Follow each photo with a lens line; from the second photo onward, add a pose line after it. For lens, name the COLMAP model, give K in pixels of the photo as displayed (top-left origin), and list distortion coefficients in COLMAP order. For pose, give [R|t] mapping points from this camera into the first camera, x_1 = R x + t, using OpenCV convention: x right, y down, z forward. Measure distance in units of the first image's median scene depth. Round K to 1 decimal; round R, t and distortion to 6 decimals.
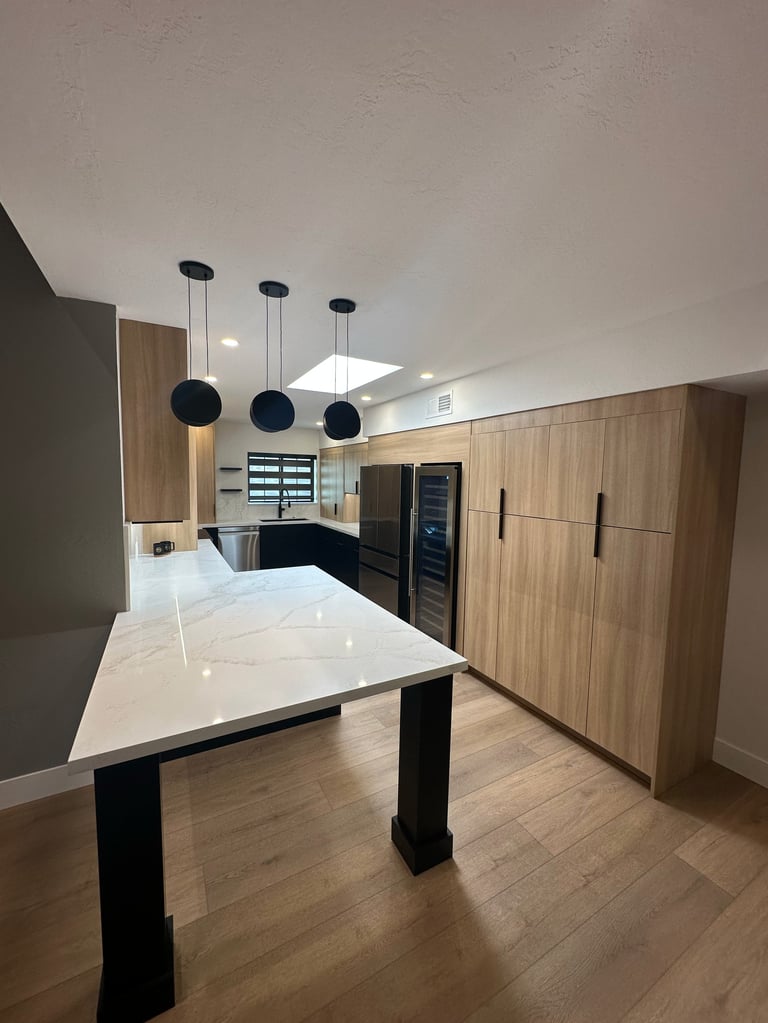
lens RADIAL K [[409.8, 0, 384.6], [0, 409.8, 512.3], [0, 0, 1]] dist [0.000148, 0.000004]
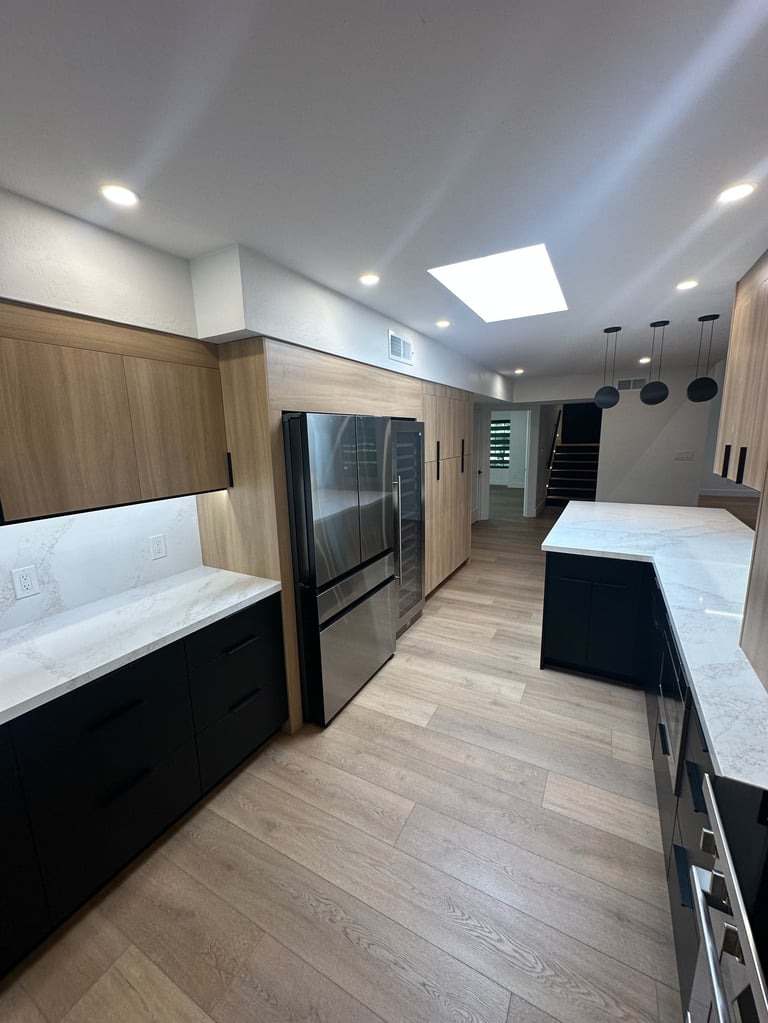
lens RADIAL K [[409.8, 0, 384.9], [0, 409.8, 510.5], [0, 0, 1]] dist [0.000148, 0.000004]
pose [[-0.535684, -0.173049, 0.826497, -0.602998], [0.073091, 0.965600, 0.249547, -0.149490], [-0.841250, 0.194088, -0.504608, 1.505297]]
